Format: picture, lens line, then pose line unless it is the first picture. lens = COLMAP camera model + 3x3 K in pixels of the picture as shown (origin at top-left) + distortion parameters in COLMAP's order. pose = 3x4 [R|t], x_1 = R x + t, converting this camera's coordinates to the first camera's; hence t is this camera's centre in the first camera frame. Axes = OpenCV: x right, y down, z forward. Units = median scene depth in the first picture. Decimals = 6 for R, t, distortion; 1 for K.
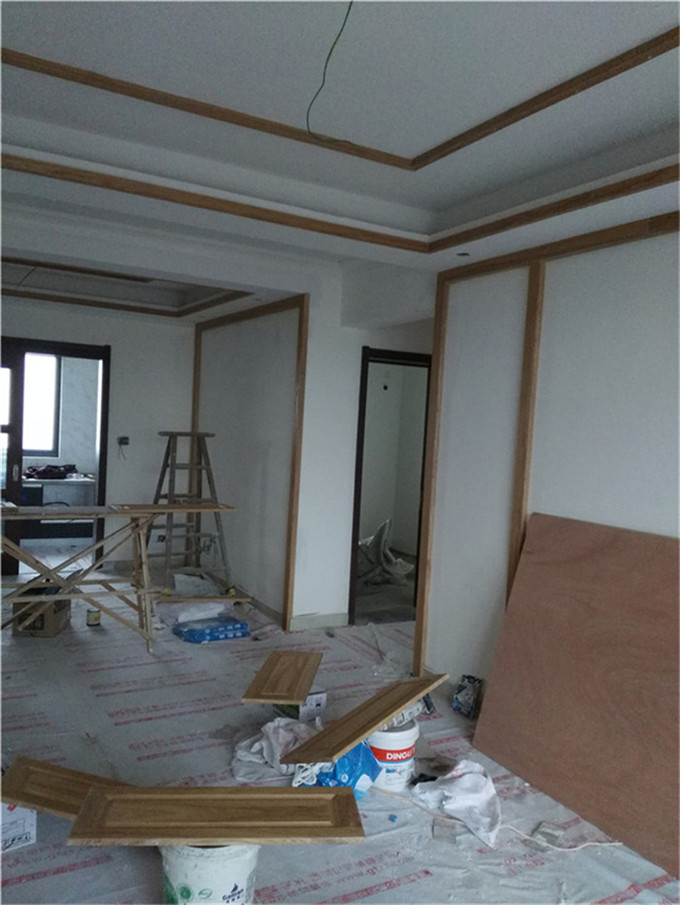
lens RADIAL K [[751.5, 0, 341.7], [0, 751.5, 453.2], [0, 0, 1]] dist [0.106862, -0.142668]
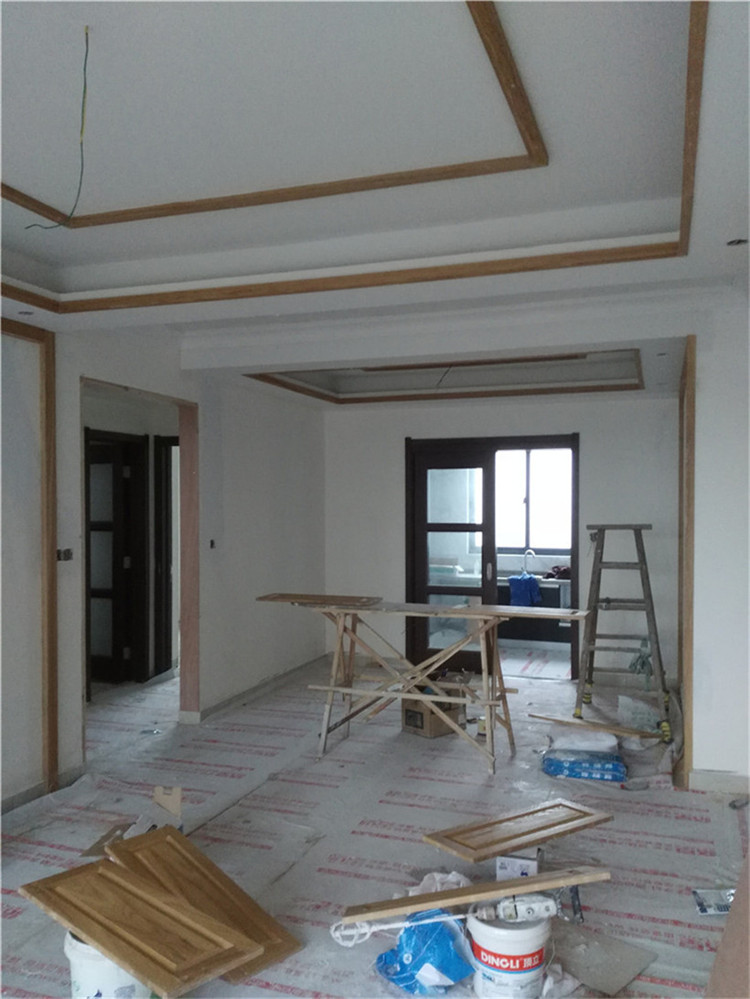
lens RADIAL K [[829.6, 0, 376.9], [0, 829.6, 500.3], [0, 0, 1]] dist [0.106862, -0.142668]
pose [[0.649807, -0.057076, -0.757953, 0.424489], [0.007231, 0.997596, -0.068922, 0.009450], [0.760065, 0.039306, 0.648657, 0.248914]]
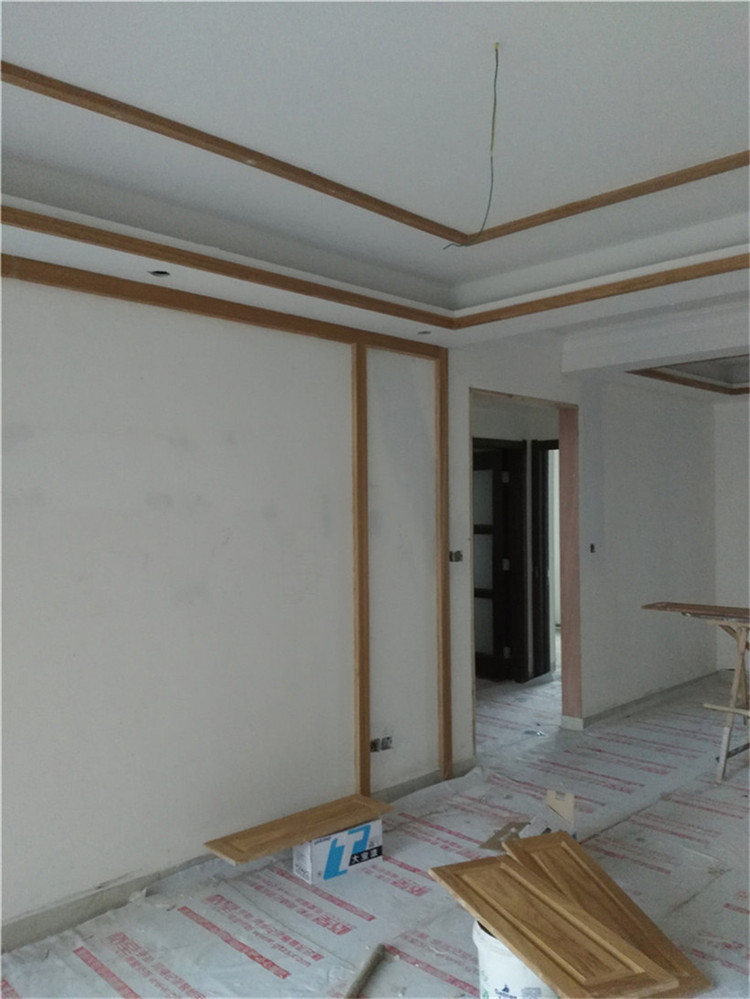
lens RADIAL K [[829.6, 0, 376.9], [0, 829.6, 500.3], [0, 0, 1]] dist [0.106862, -0.142668]
pose [[0.272270, -0.066449, -0.959924, 0.409973], [-0.010665, 0.997343, -0.072064, 0.008489], [0.962162, 0.029859, 0.270838, 0.237698]]
